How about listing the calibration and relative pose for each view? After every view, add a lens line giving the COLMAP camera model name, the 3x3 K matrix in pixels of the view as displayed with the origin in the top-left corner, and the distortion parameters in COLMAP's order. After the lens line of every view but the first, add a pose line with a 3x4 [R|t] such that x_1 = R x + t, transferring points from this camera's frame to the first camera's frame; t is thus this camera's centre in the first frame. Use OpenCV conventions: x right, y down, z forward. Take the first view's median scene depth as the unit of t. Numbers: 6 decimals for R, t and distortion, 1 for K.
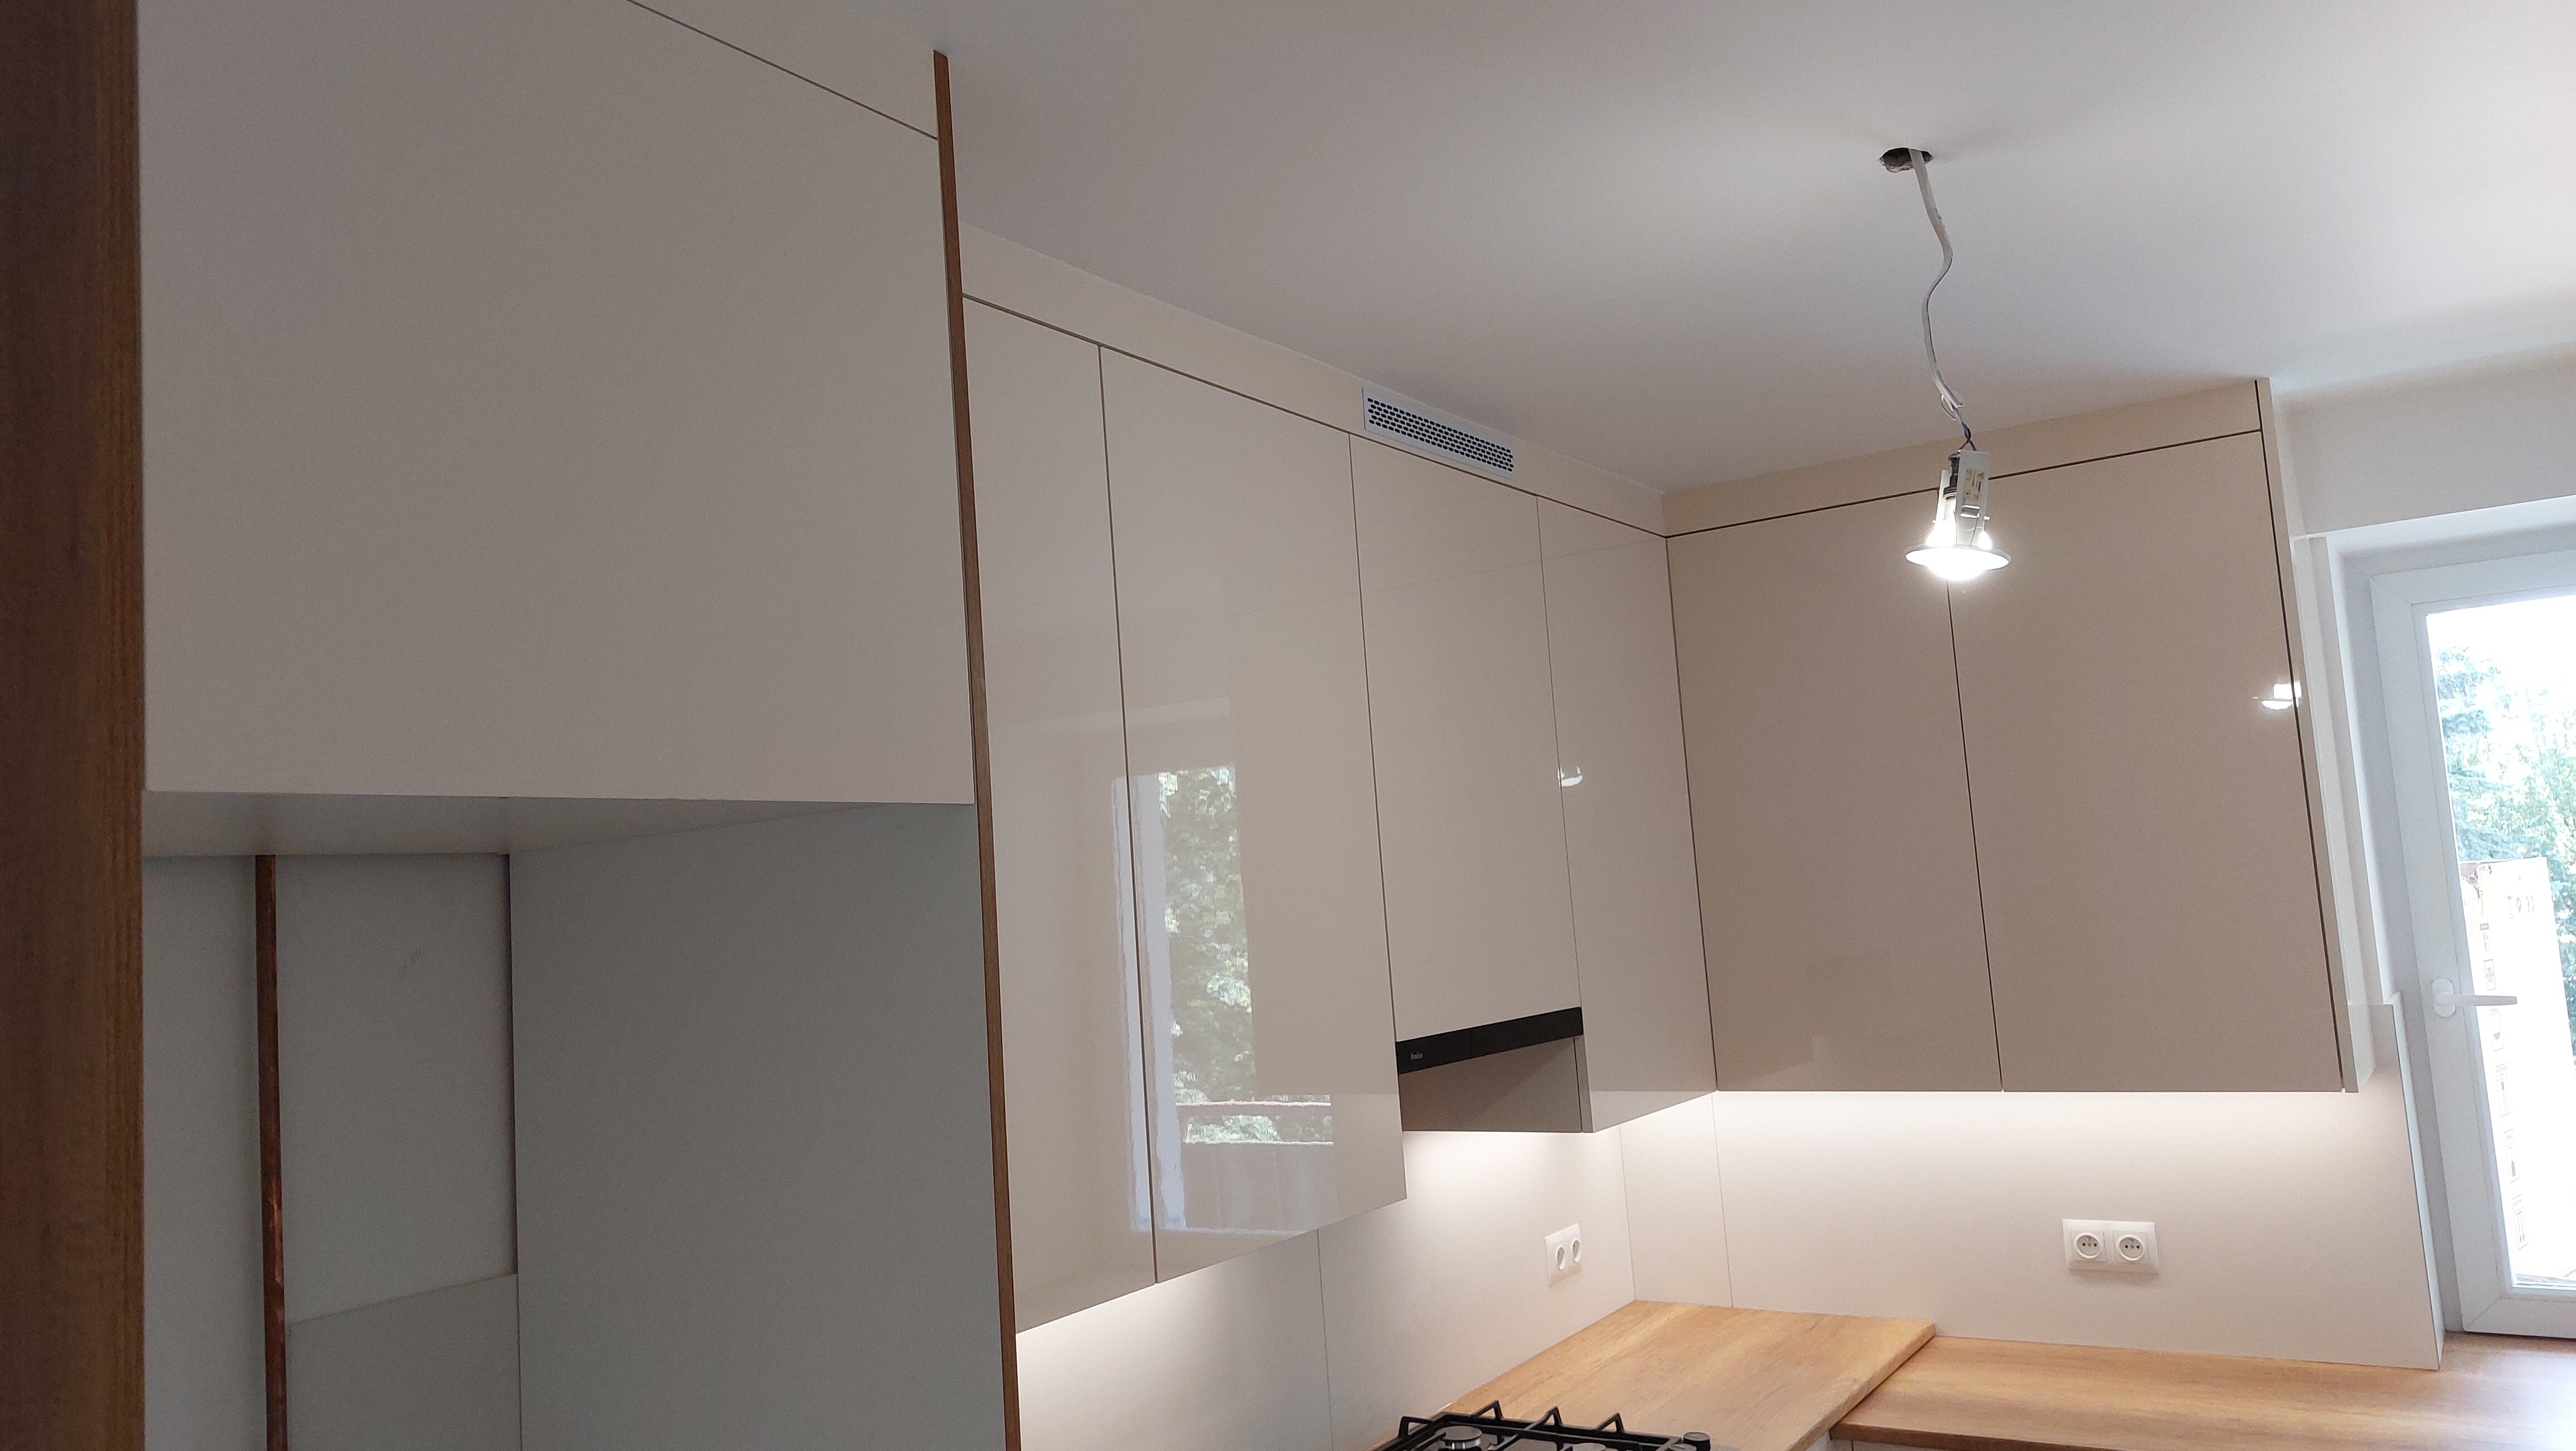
lens RADIAL K [[1857.3, 0, 1279.0], [0, 1857.3, 698.5], [0, 0, 1]] dist [0.052079, -0.035898]
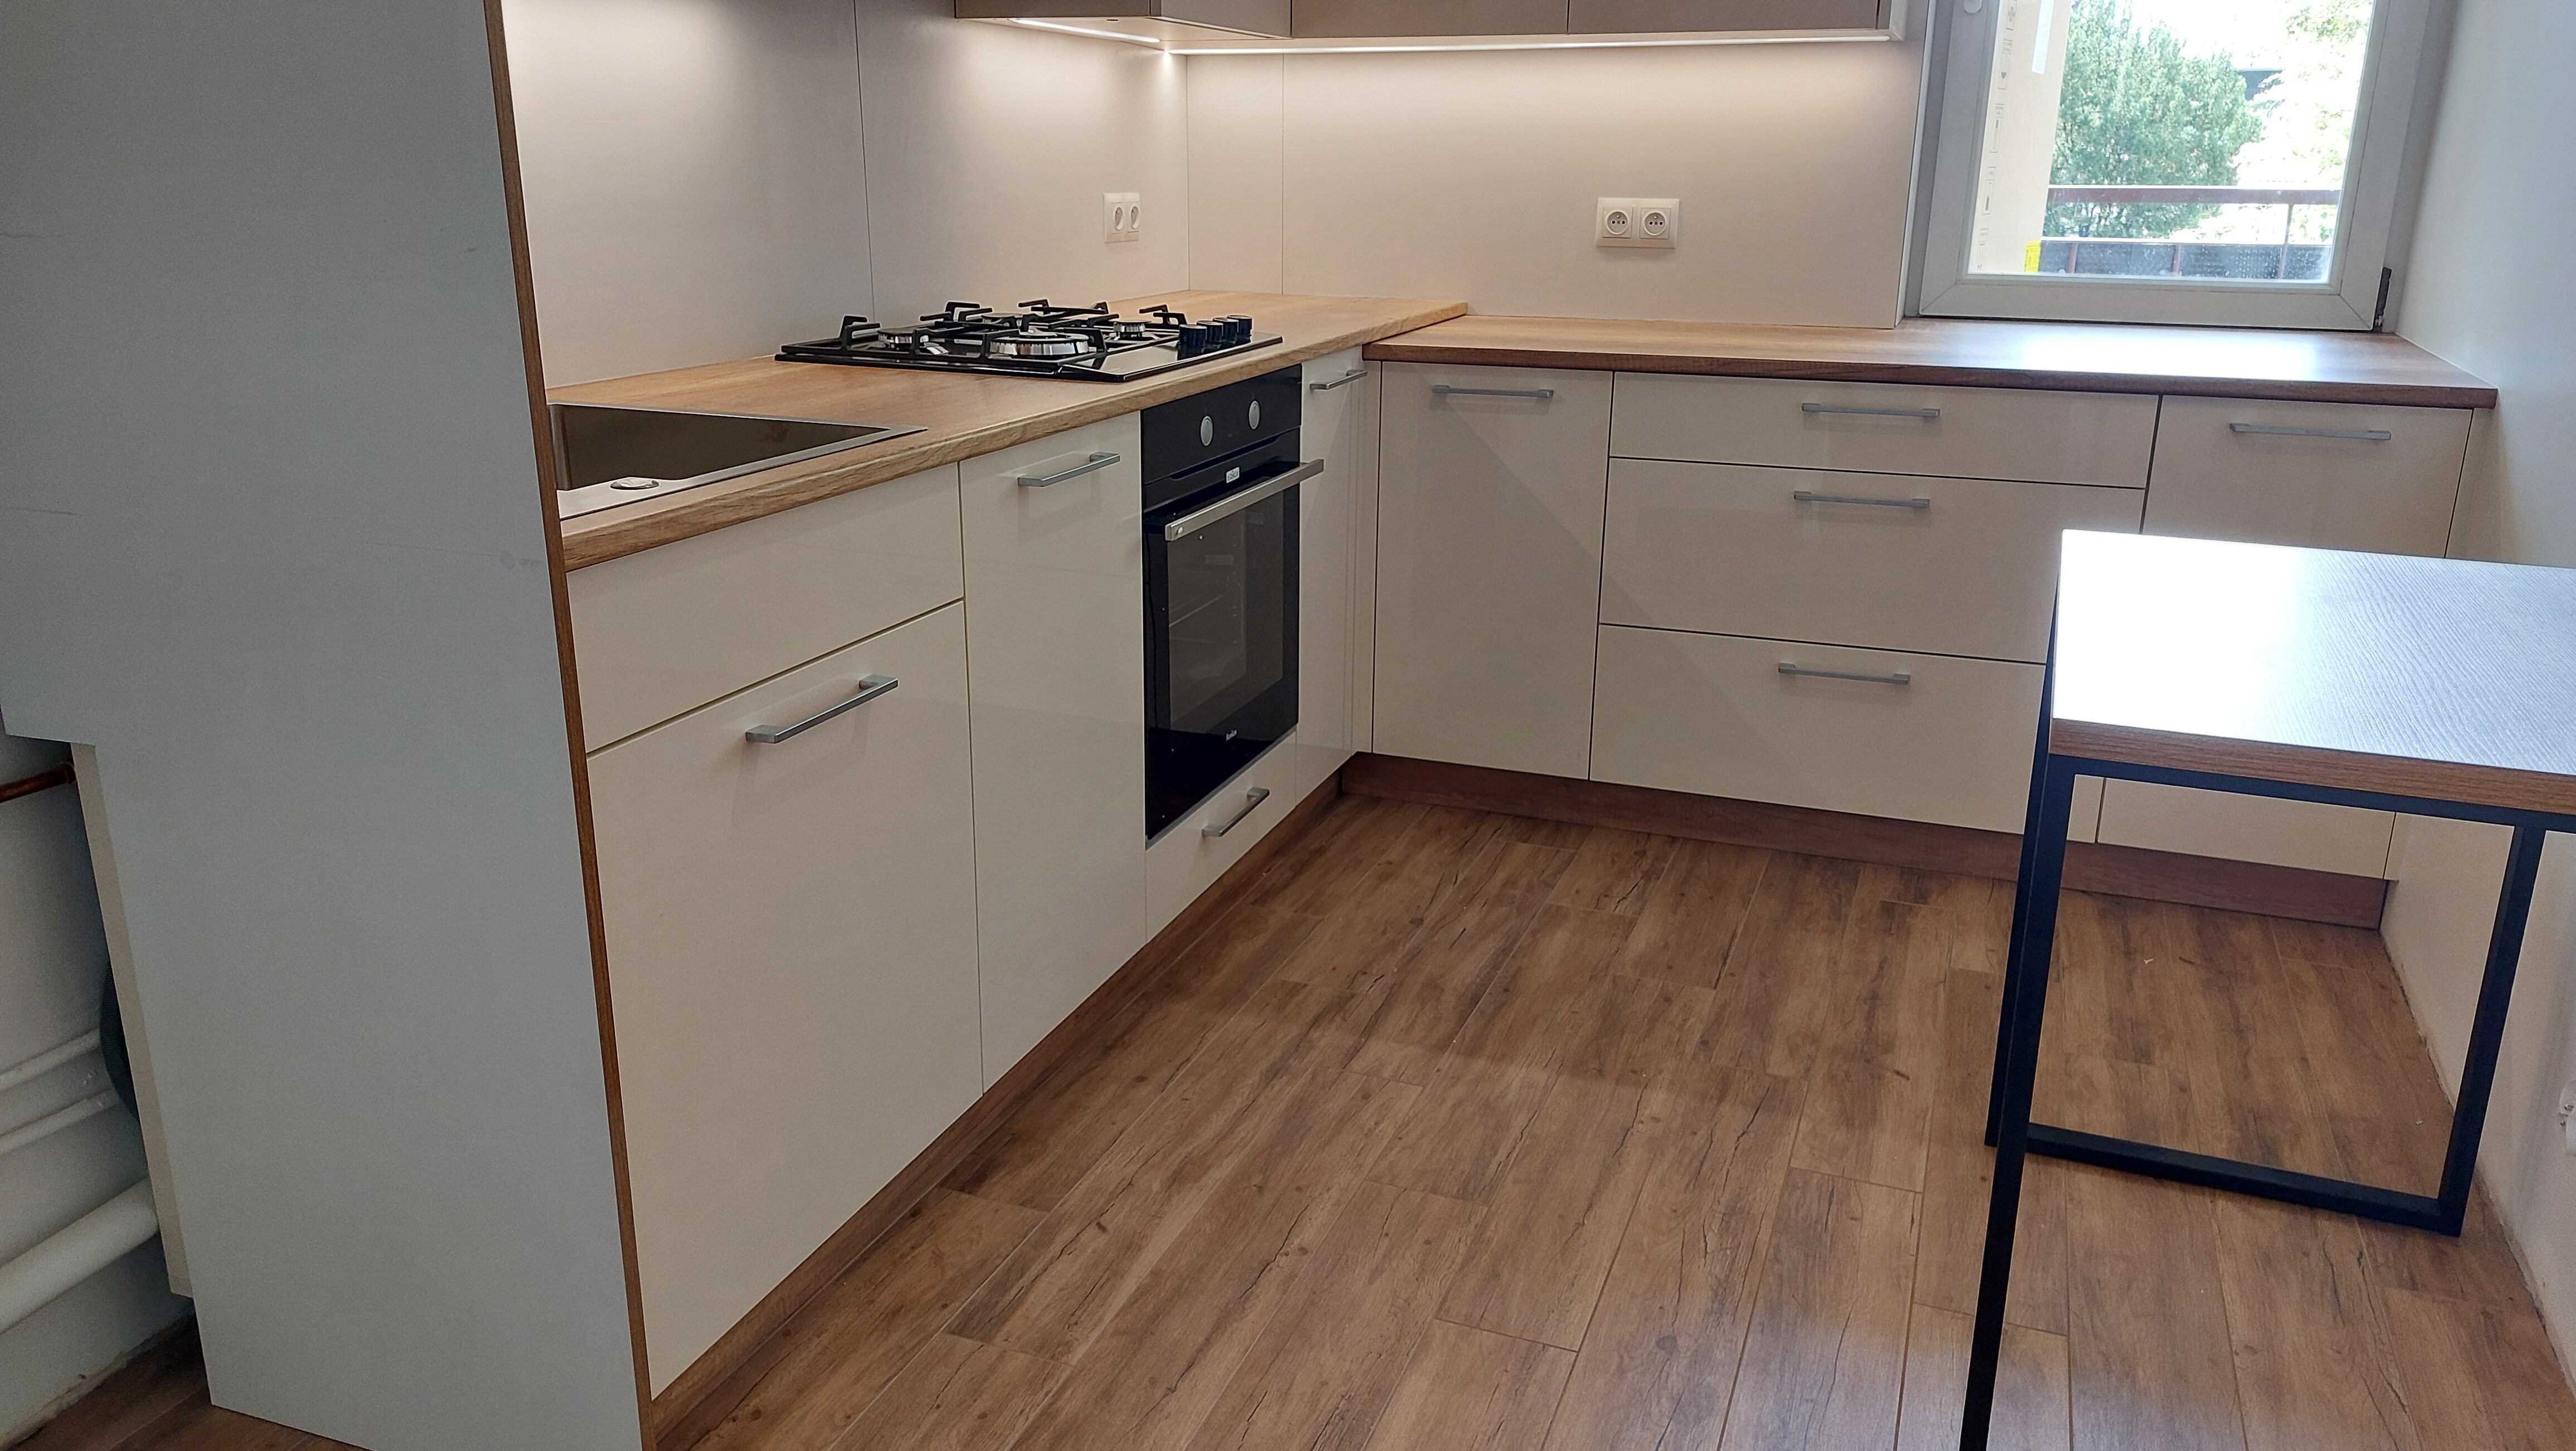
lens RADIAL K [[1857.3, 0, 1279.0], [0, 1857.3, 698.5], [0, 0, 1]] dist [0.052079, -0.035898]
pose [[0.972591, 0.012939, 0.232160, 0.009686], [-0.098815, 0.926804, 0.362313, 0.198163], [-0.210479, -0.375323, 0.902680, -0.000460]]
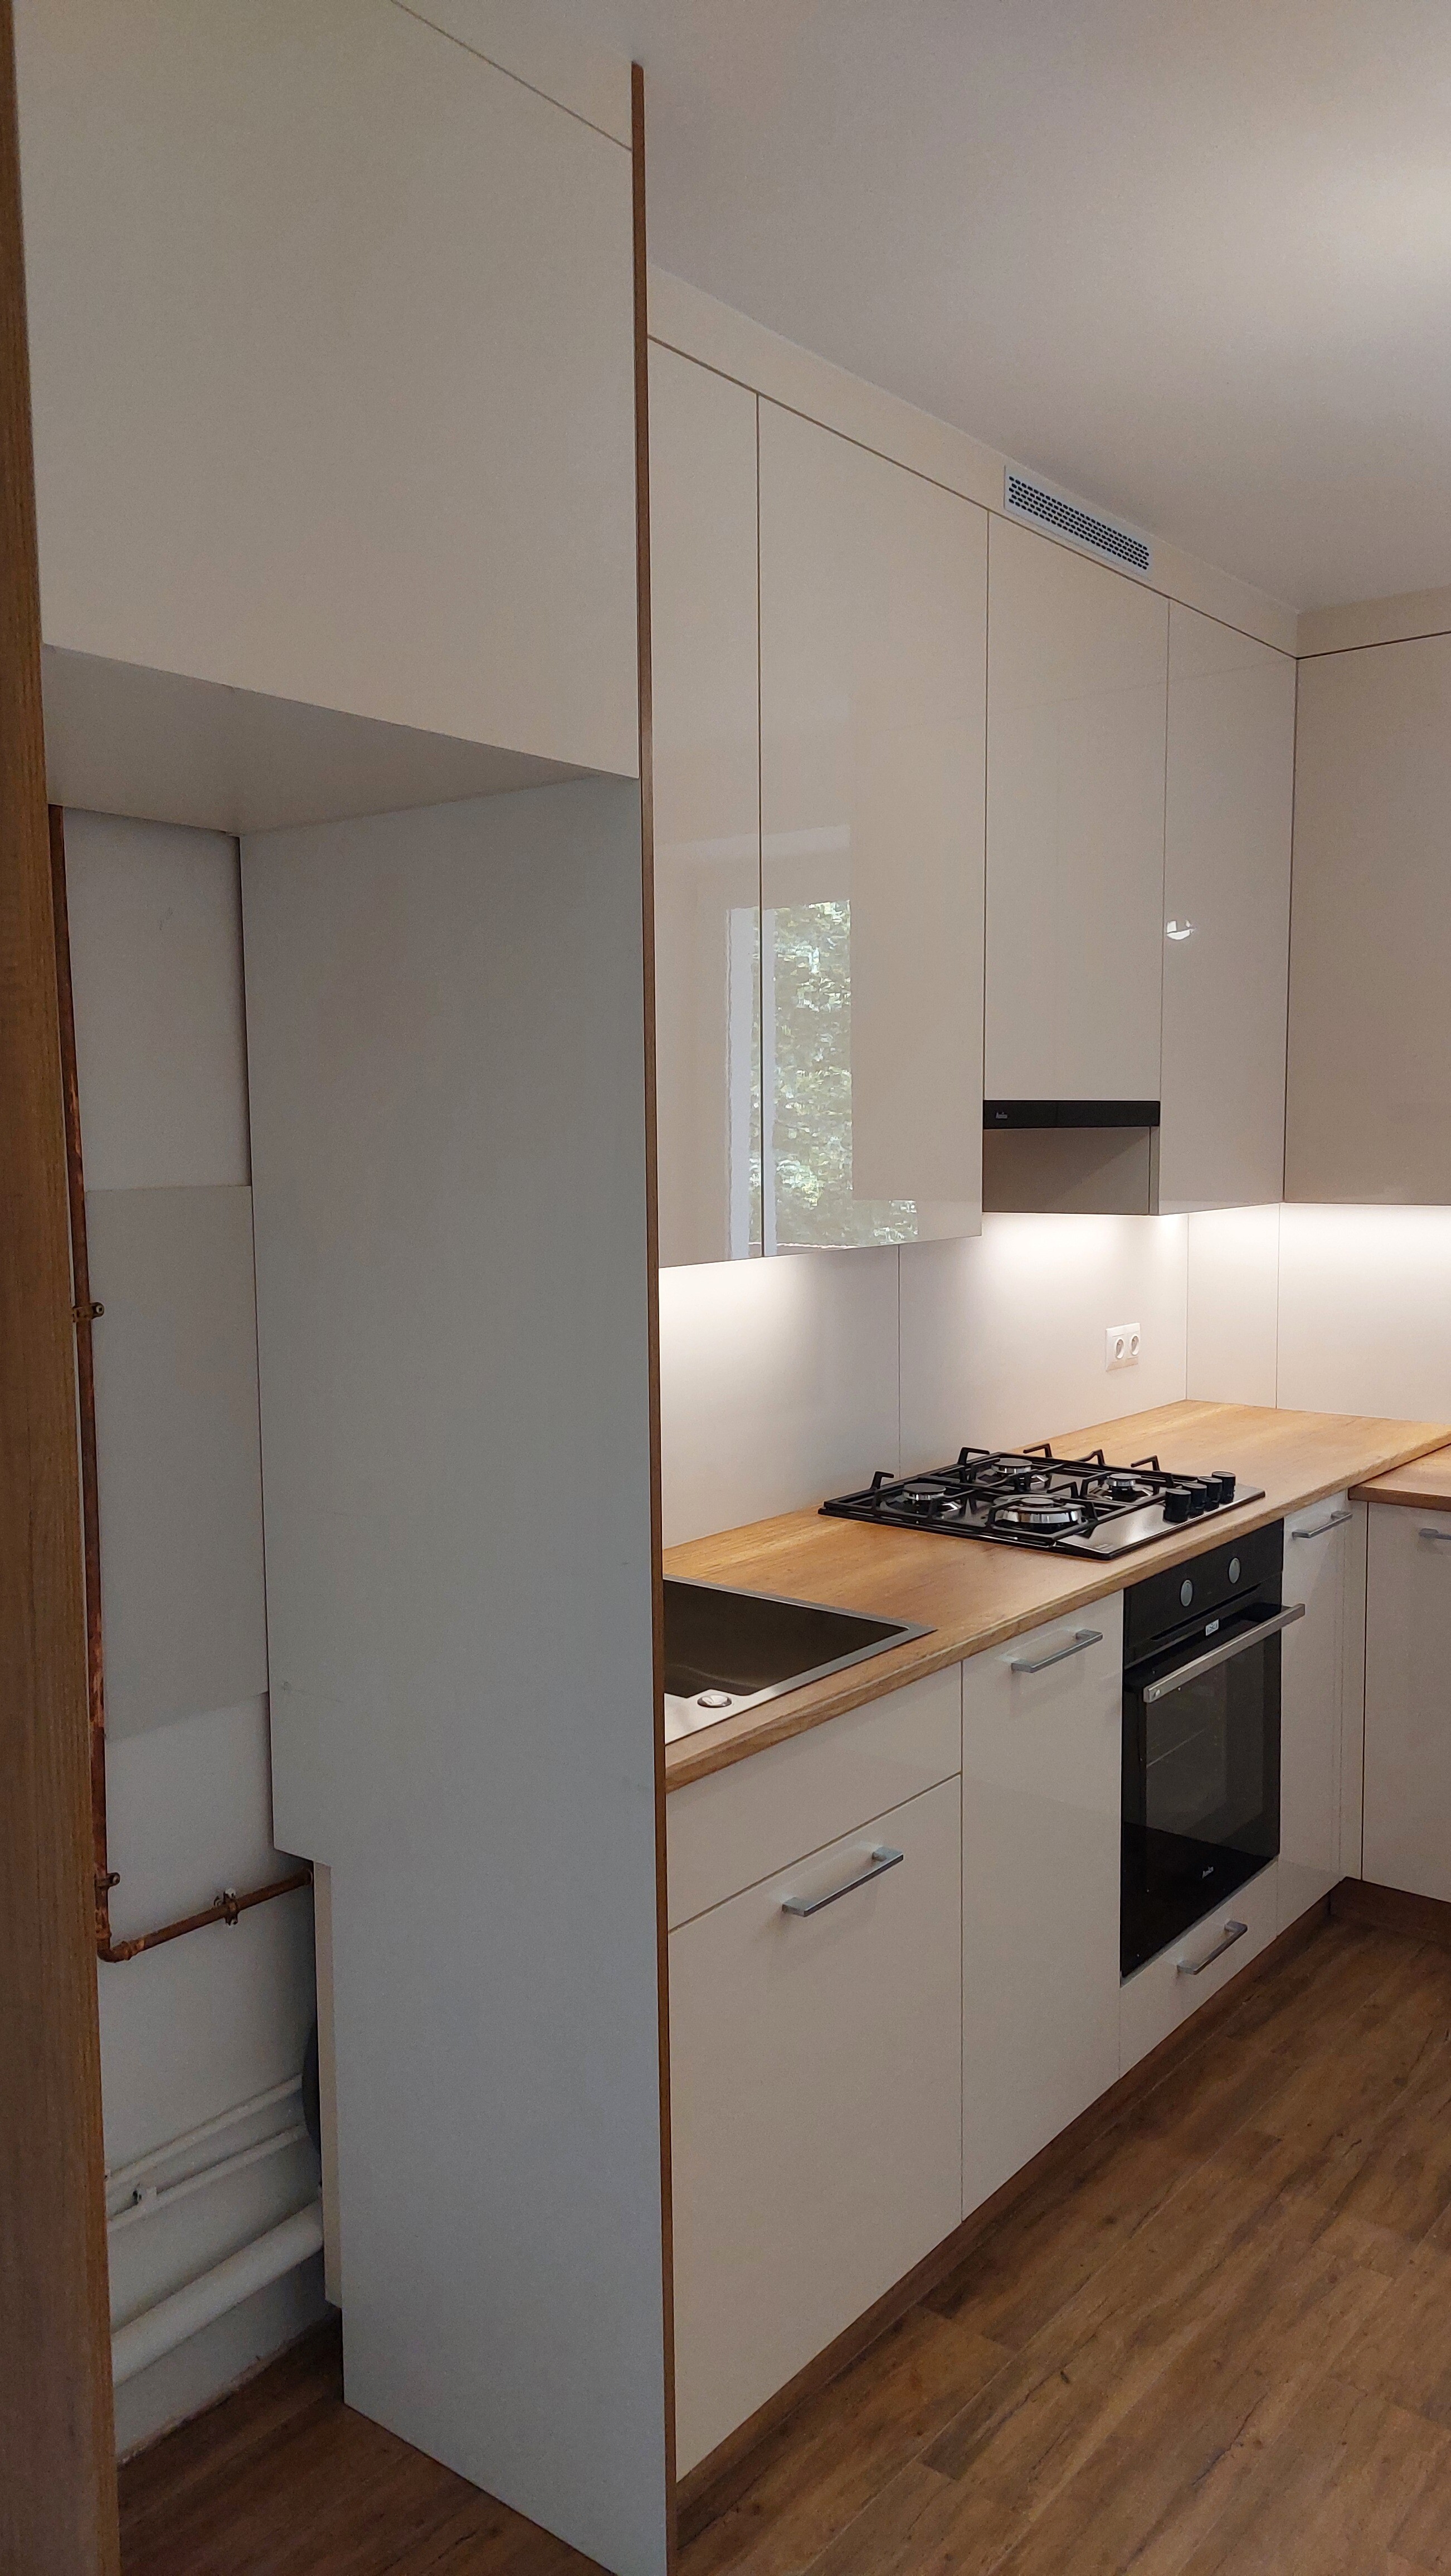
lens RADIAL K [[1875.0, 0, 693.1], [0, 1875.0, 1289.9], [0, 0, 1]] dist [0.053710, -0.021965]
pose [[0.993545, 0.068754, -0.090225, -0.000570], [-0.049350, 0.978153, 0.201945, 0.064773], [0.102138, -0.196189, 0.975232, -0.110425]]
